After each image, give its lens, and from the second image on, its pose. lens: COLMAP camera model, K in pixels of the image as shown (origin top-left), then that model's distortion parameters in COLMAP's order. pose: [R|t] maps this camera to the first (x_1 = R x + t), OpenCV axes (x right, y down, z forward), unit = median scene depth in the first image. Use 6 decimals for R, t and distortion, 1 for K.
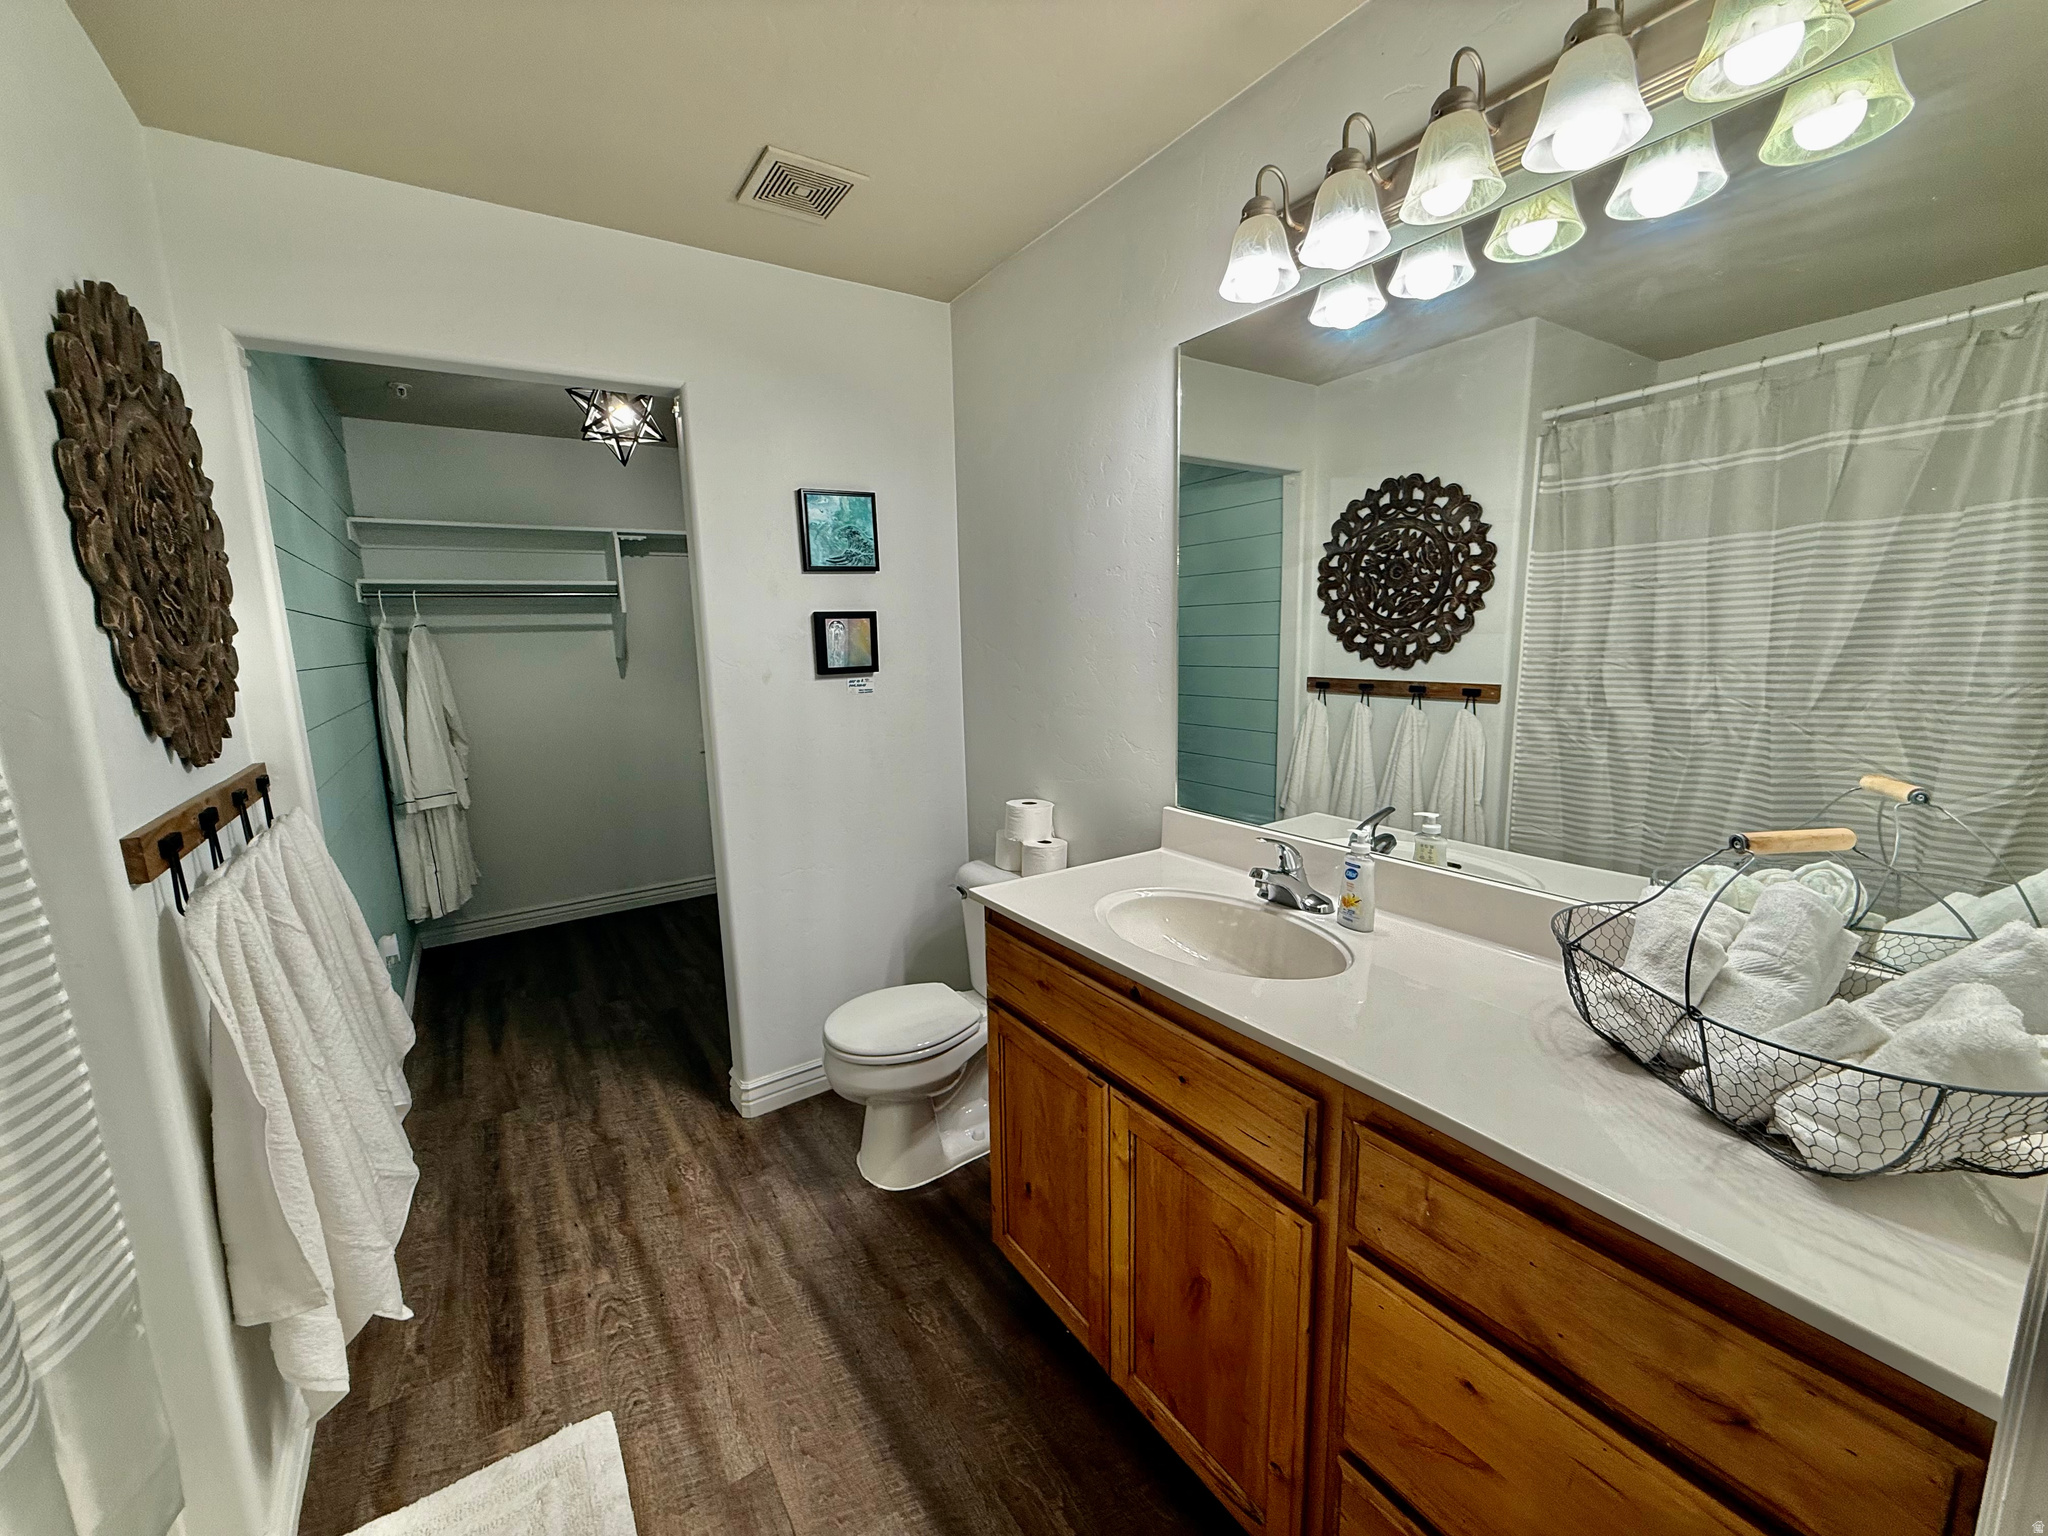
lens RADIAL K [[814.9, 0, 1015.4], [0, 814.9, 768.0], [0, 0, 1]] dist [-0.001235, -0.000141]
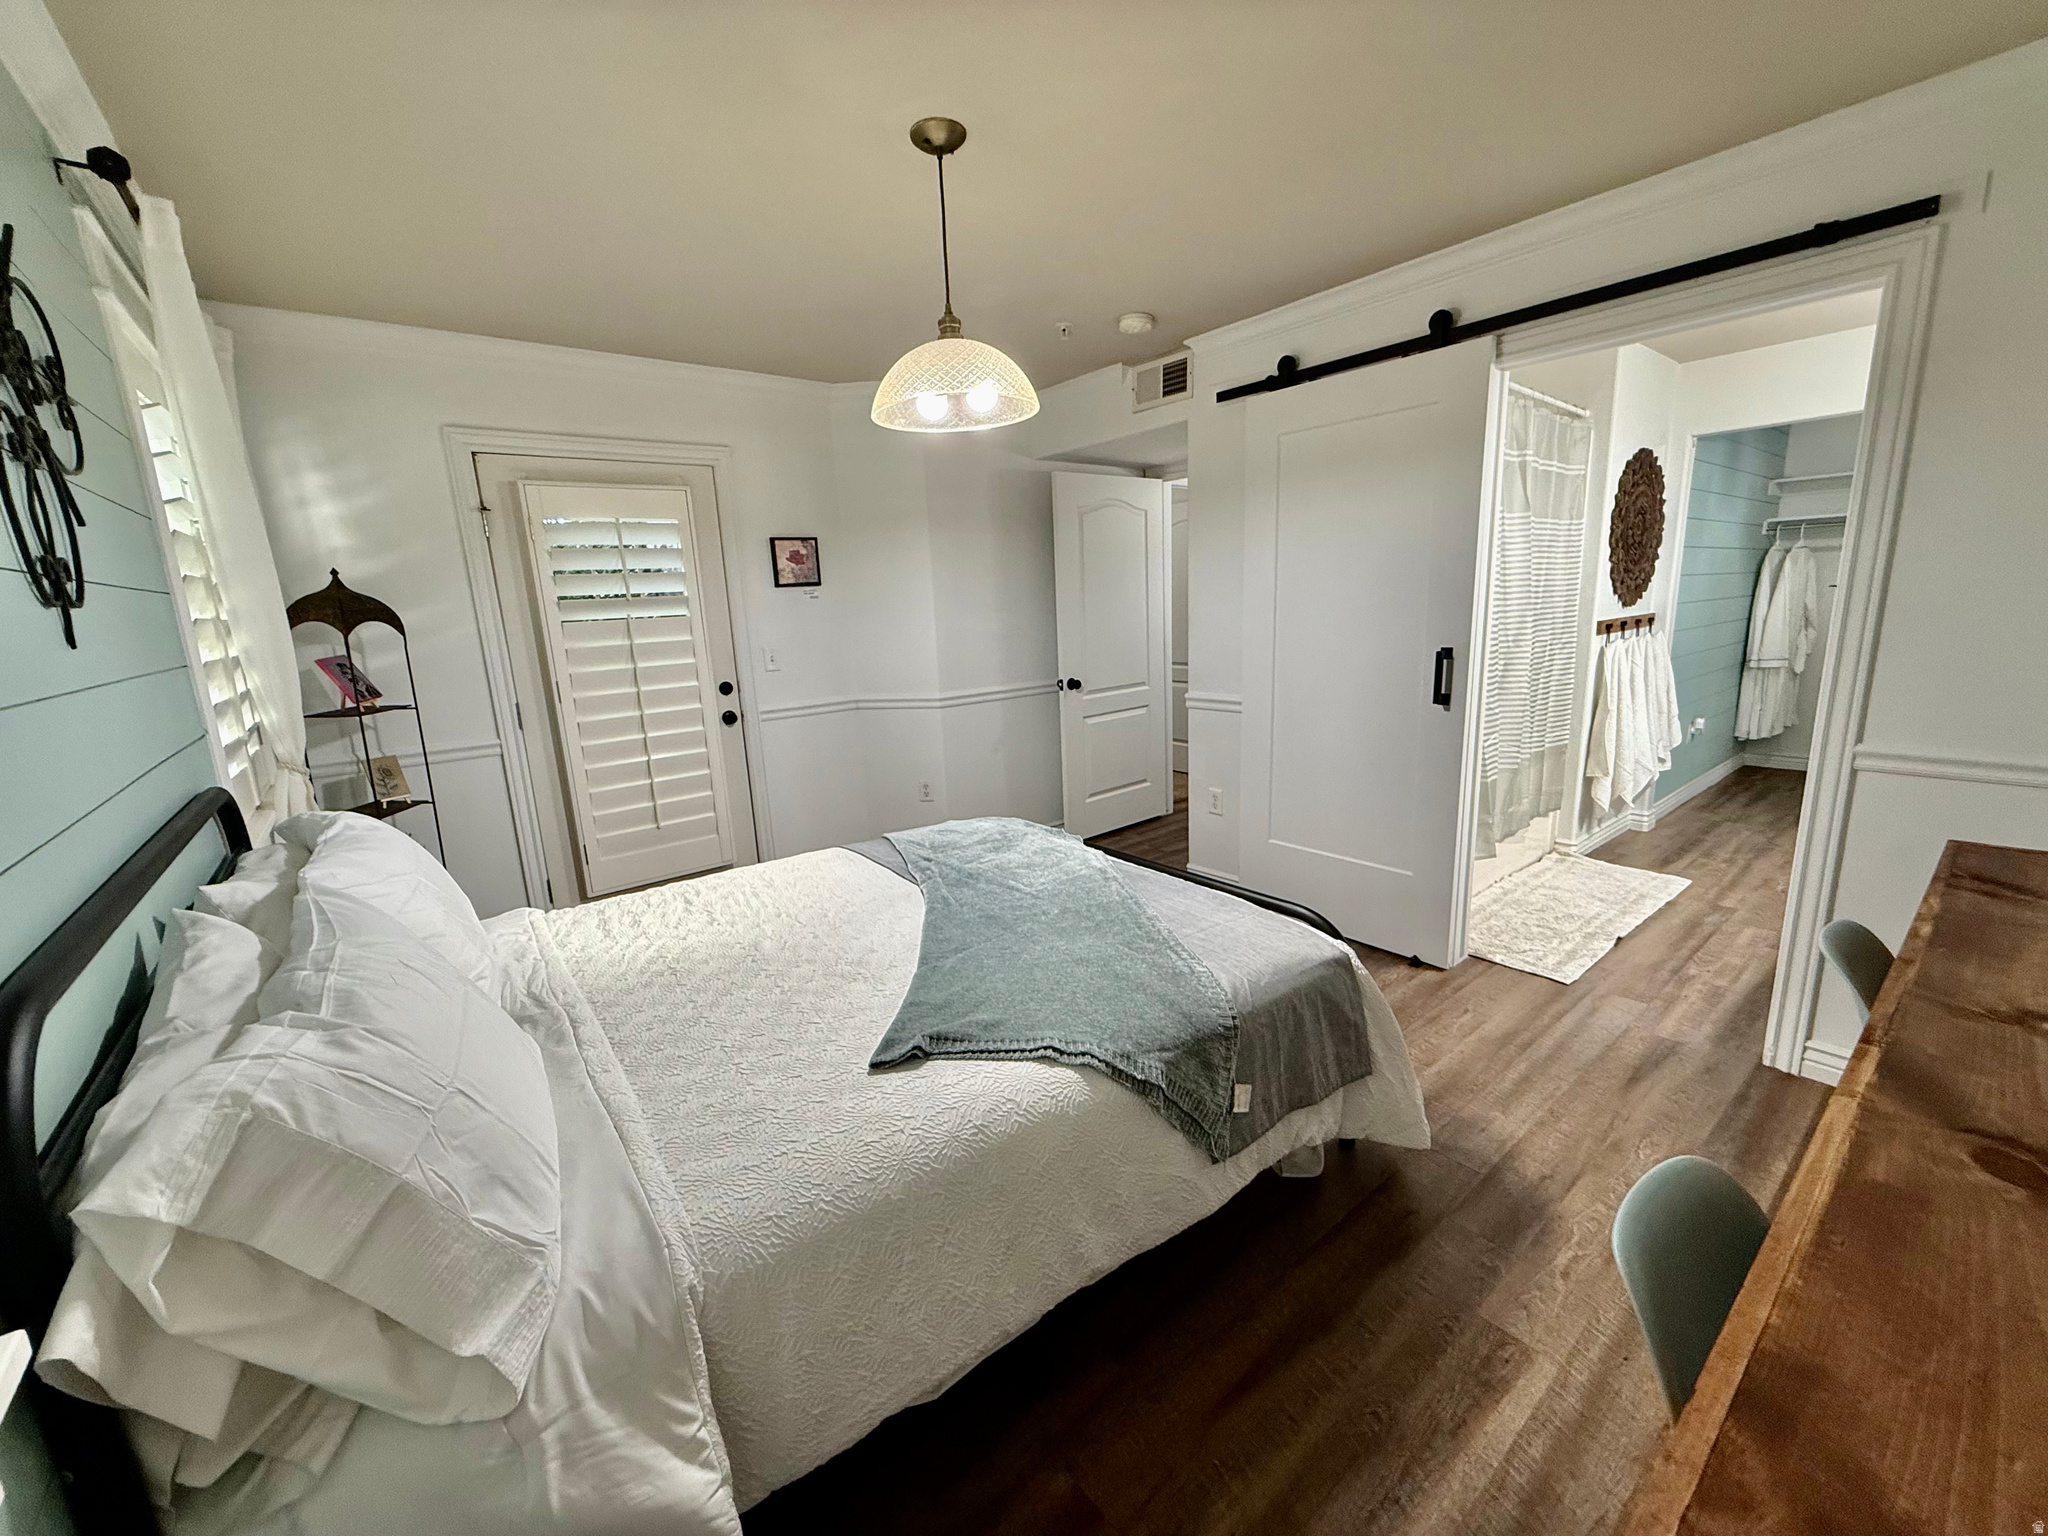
lens RADIAL K [[814.9, 0, 1015.4], [0, 814.9, 768.0], [0, 0, 1]] dist [-0.001235, -0.000141]
pose [[0.085875, 0.223155, -0.970993, 0.855692], [-0.123059, 0.969506, 0.211930, 0.100241], [0.988677, 0.101290, 0.110718, -0.692781]]
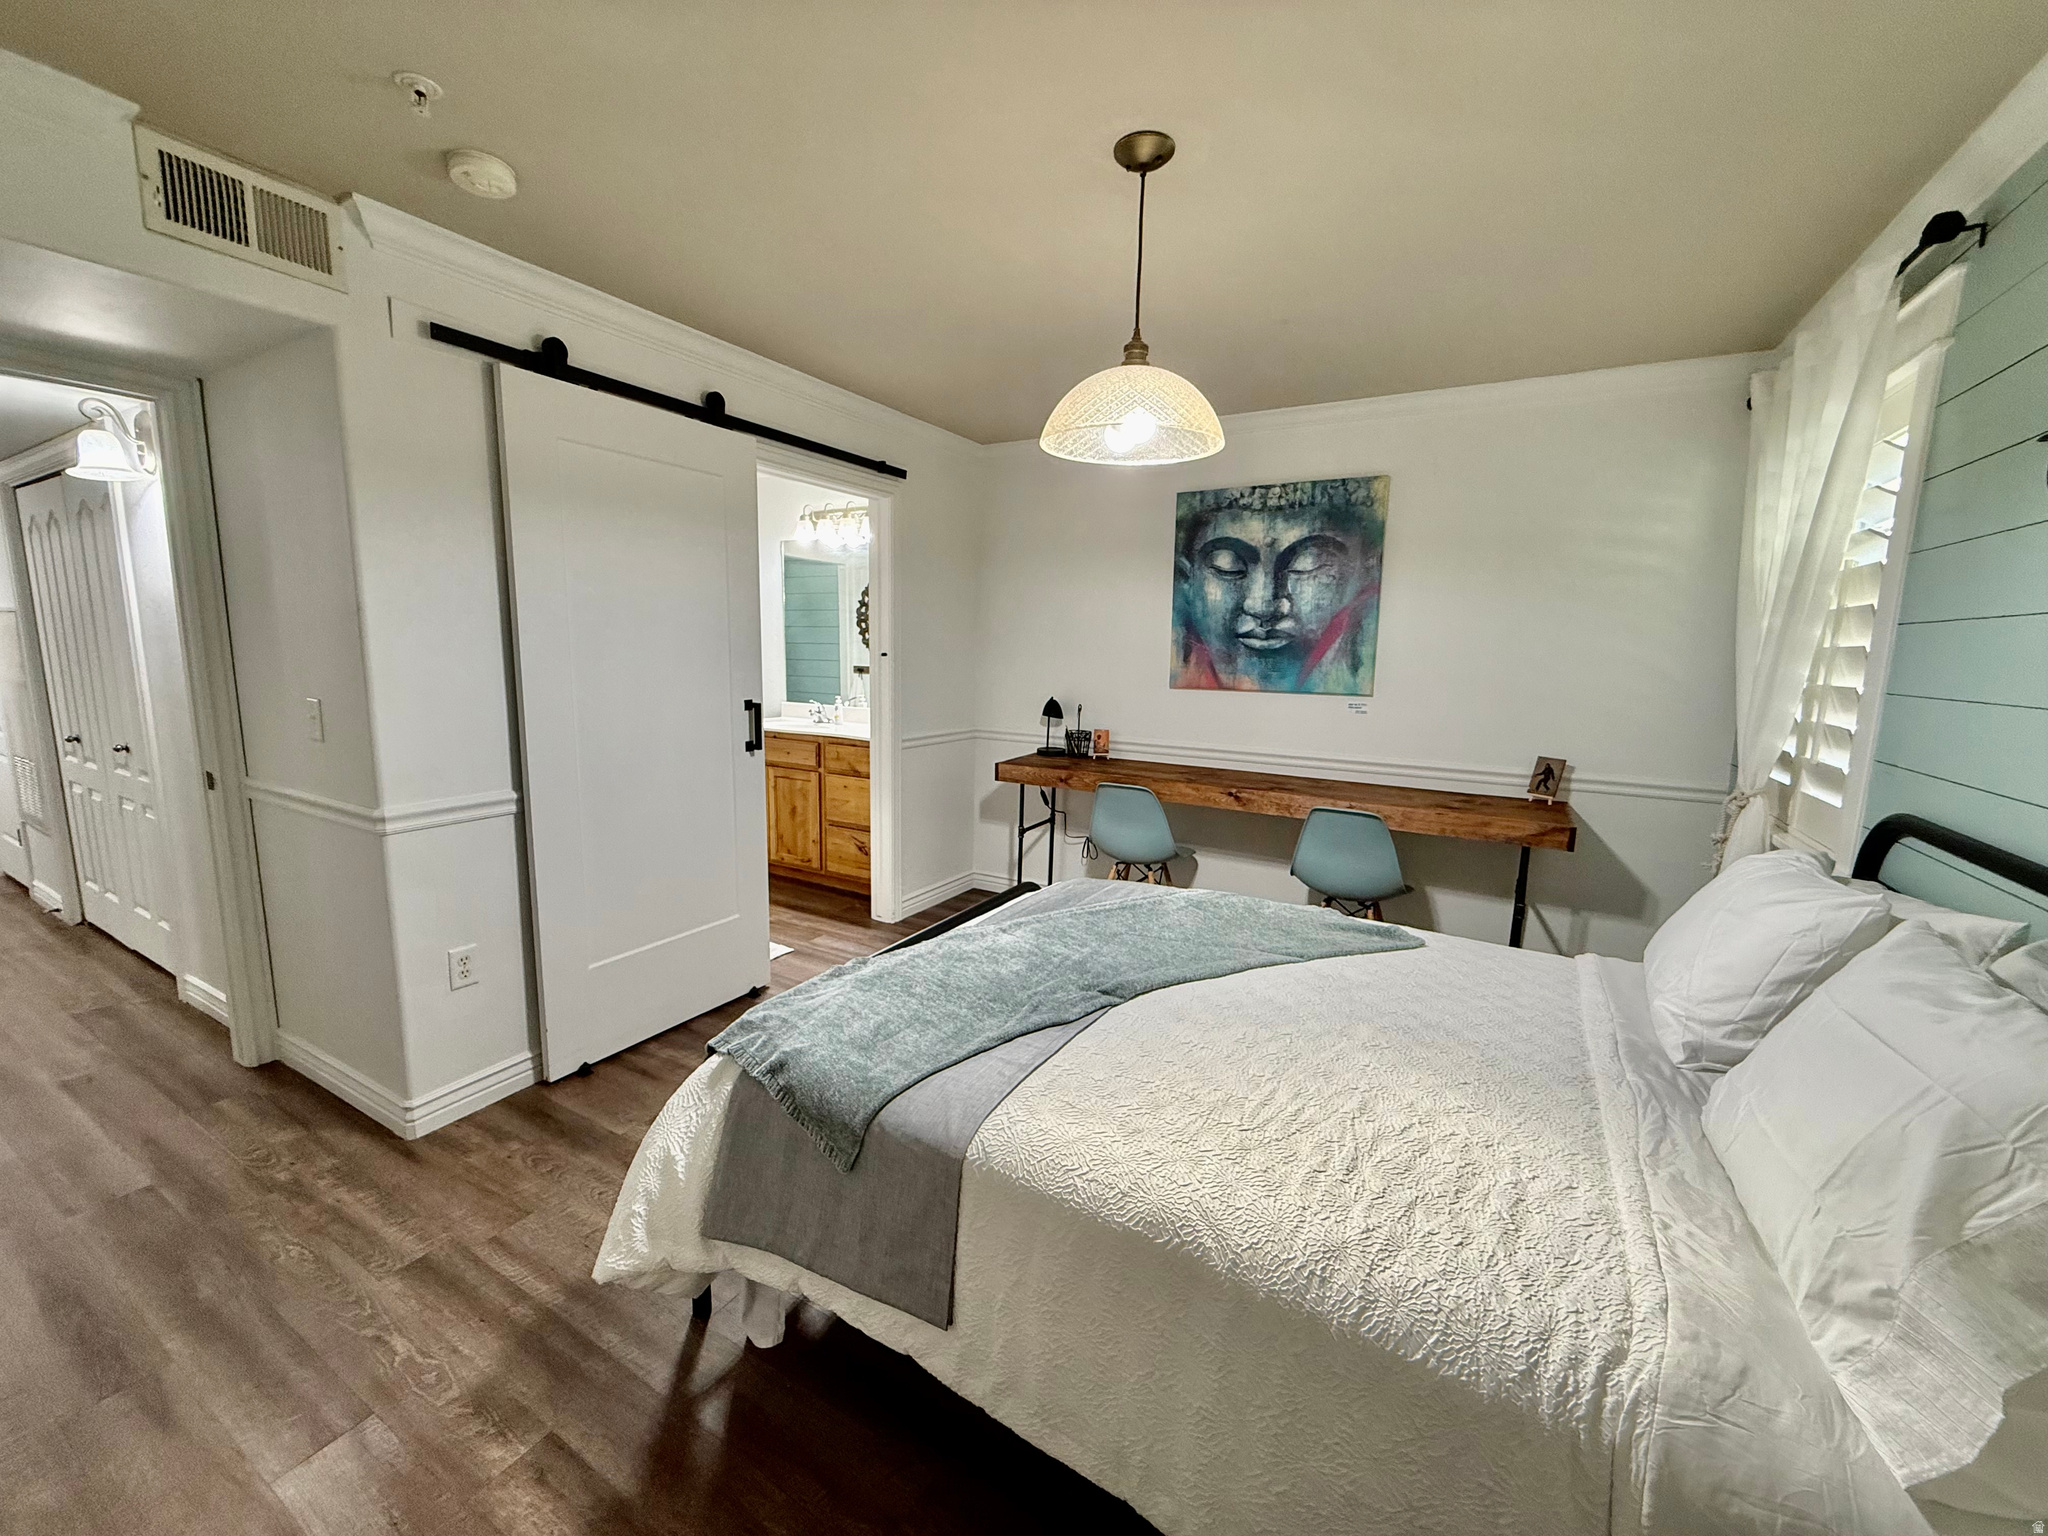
lens RADIAL K [[814.9, 0, 1015.4], [0, 814.9, 768.0], [0, 0, 1]] dist [-0.001235, -0.000141]
pose [[0.896549, -0.023300, 0.442331, -0.221669], [0.030277, 0.999504, -0.008718, 0.212202], [-0.441909, 0.021209, 0.896809, -1.205748]]
